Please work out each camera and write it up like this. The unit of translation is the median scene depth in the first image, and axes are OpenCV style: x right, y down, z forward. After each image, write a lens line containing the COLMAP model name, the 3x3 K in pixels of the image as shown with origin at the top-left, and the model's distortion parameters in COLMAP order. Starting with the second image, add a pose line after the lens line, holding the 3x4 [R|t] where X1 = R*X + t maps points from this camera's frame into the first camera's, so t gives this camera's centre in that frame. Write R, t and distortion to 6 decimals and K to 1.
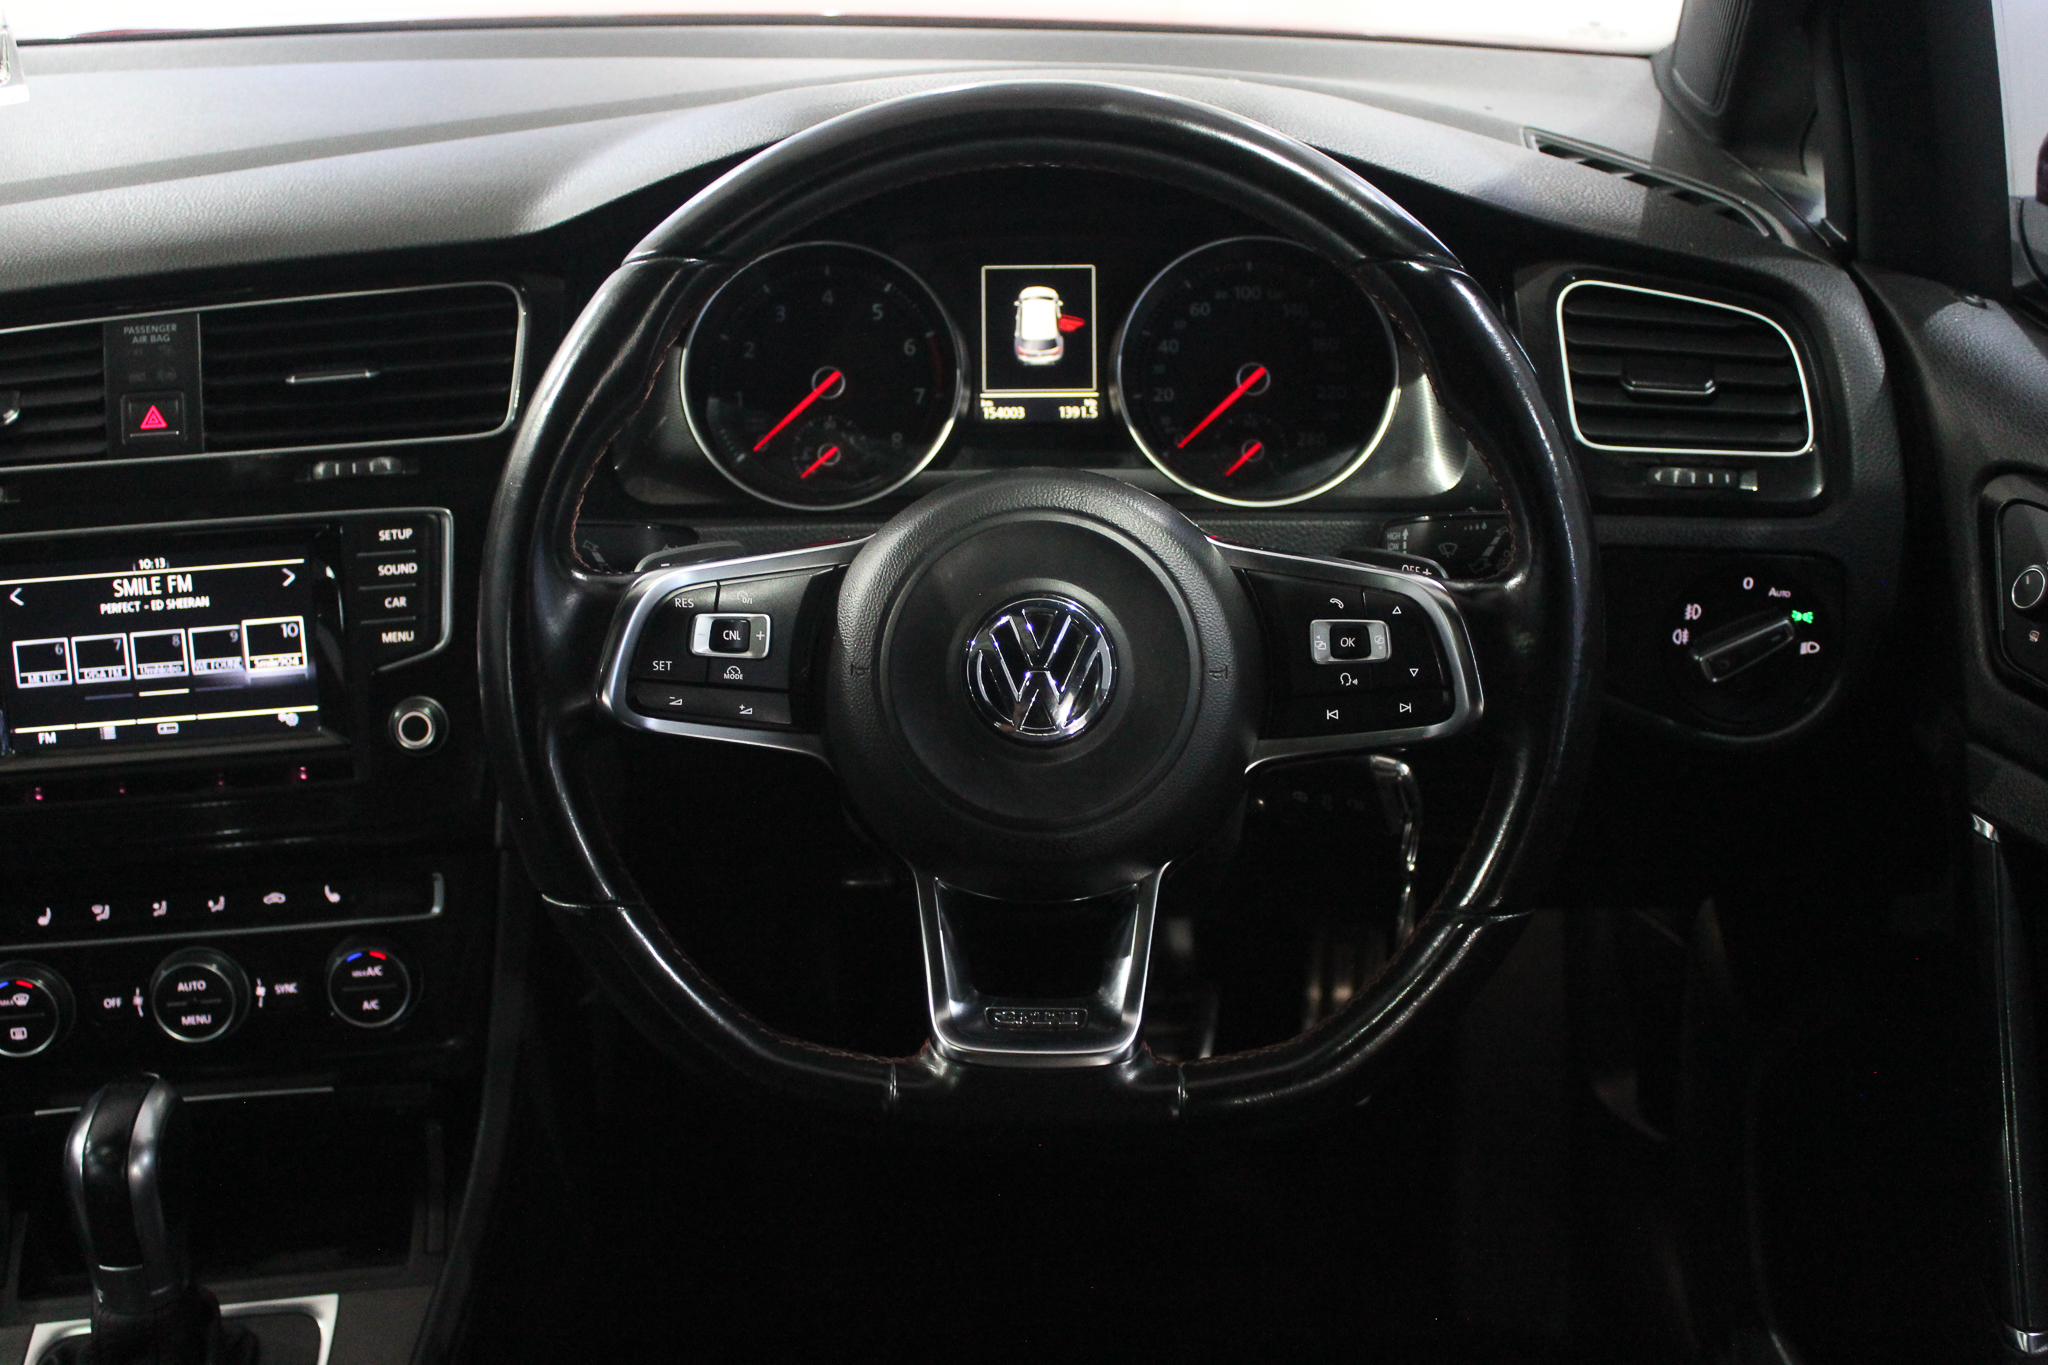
lens RADIAL K [[2348.5, 0, 1006.8], [0, 2348.5, 683.7], [0, 0, 1]] dist [-0.070902, 0.000000]
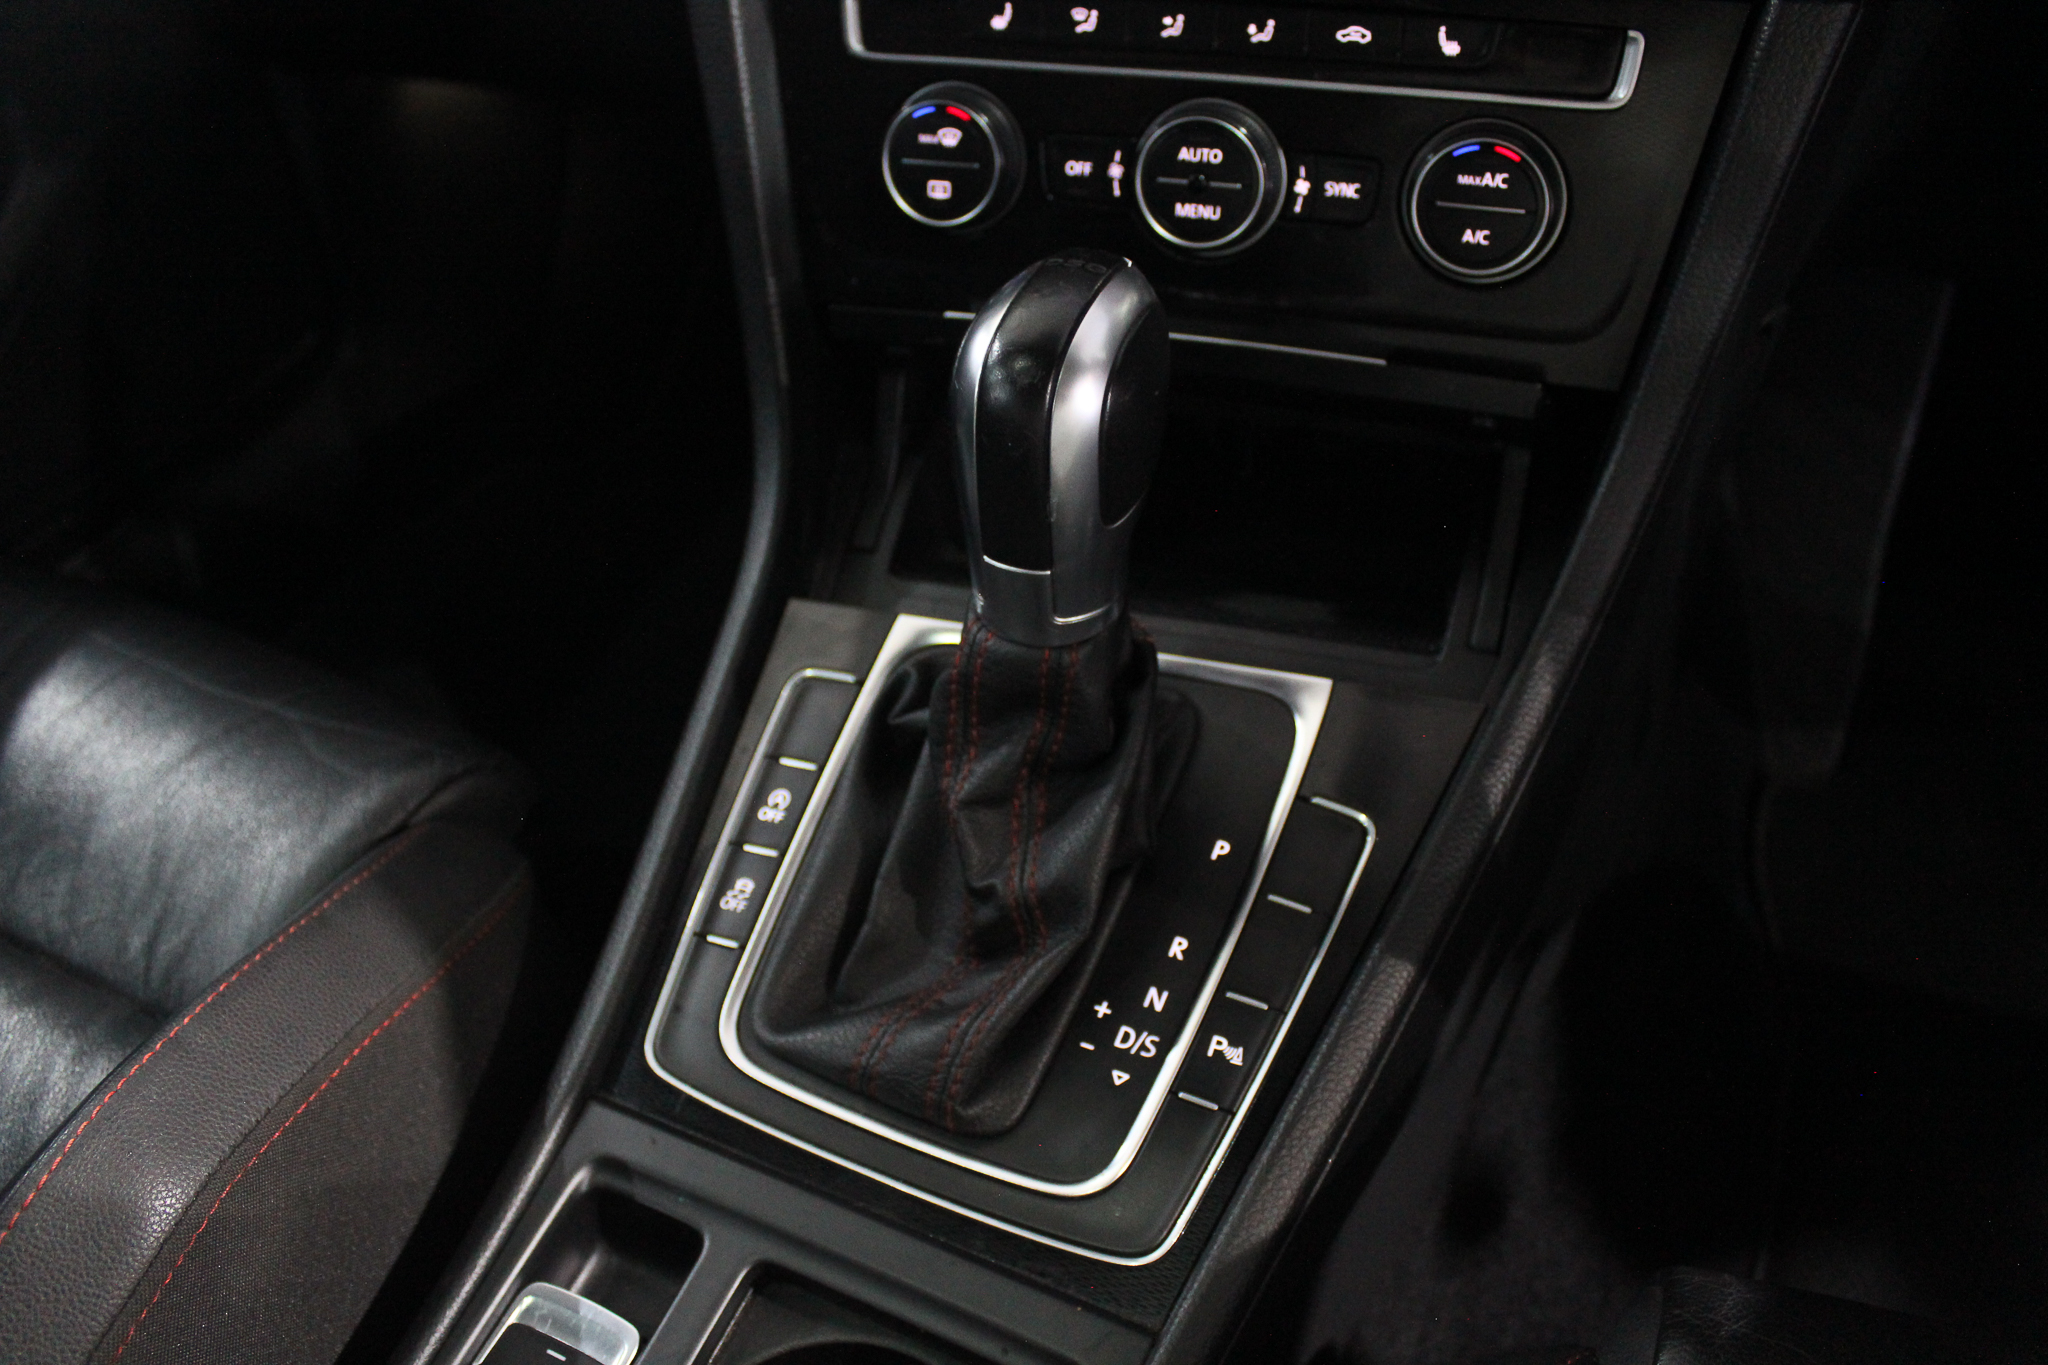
lens RADIAL K [[1655.4, 0, 1011.7], [0, 1655.4, 689.2], [0, 0, 1]] dist [-0.149154, 0.081083]
pose [[0.898111, 0.258613, -0.355689, -0.203792], [-0.145794, 0.938165, 0.313991, 0.135307], [0.414898, -0.230141, 0.880281, 0.561865]]
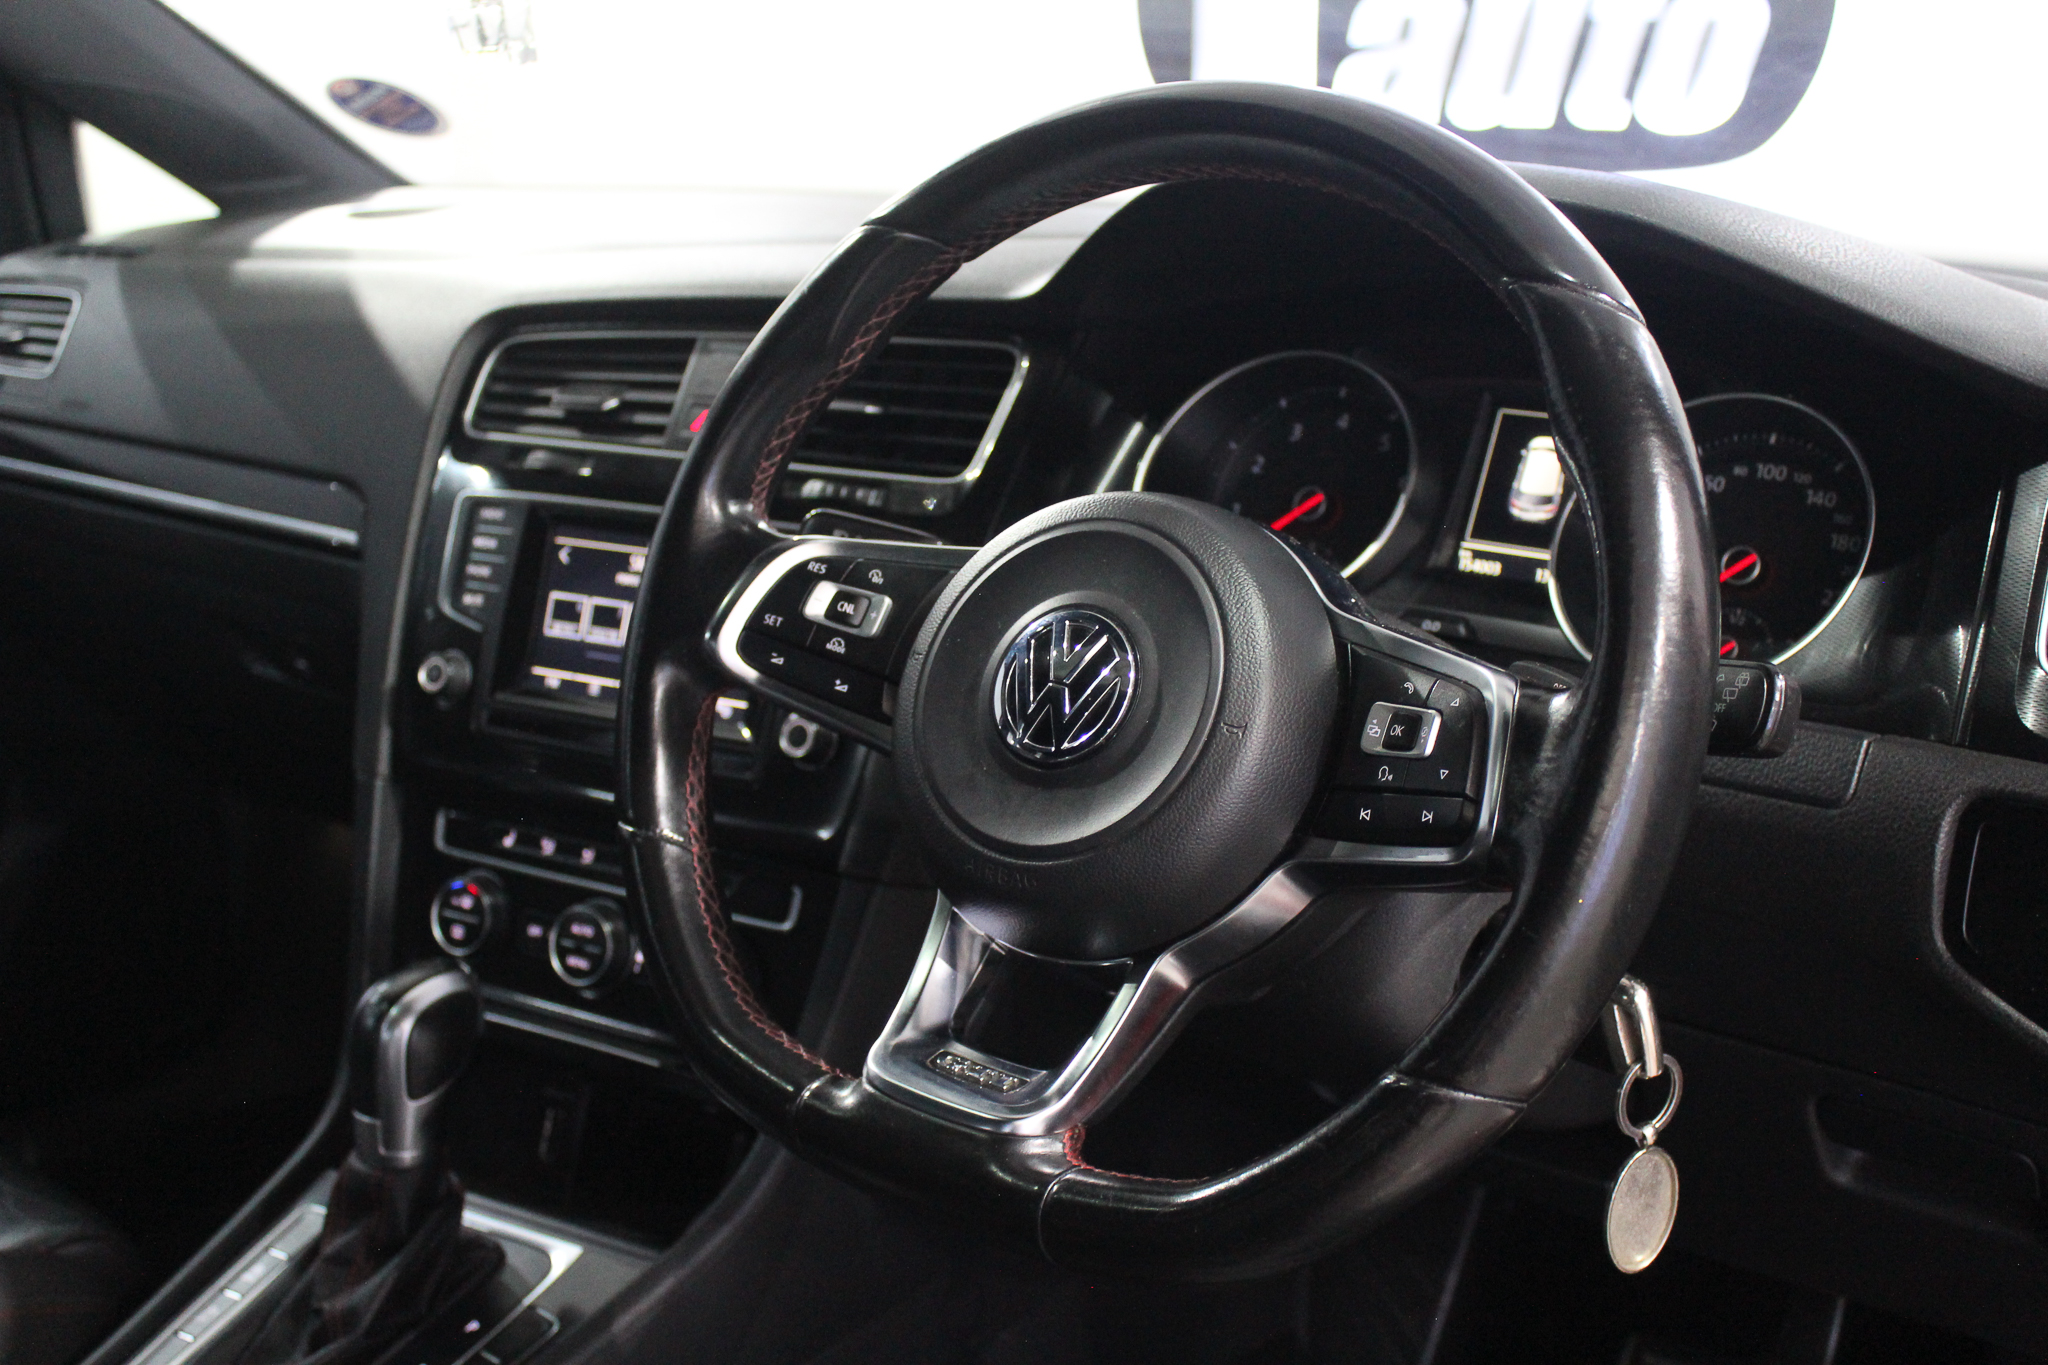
lens RADIAL K [[2348.5, 0, 1030.9], [0, 2348.5, 671.9], [0, 0, 1]] dist [-0.070902, 0.000000]
pose [[0.794996, 0.173769, -0.581194, 0.423103], [-0.281763, 0.954247, -0.100108, 0.066466], [0.537207, 0.243345, 0.807584, 0.210074]]
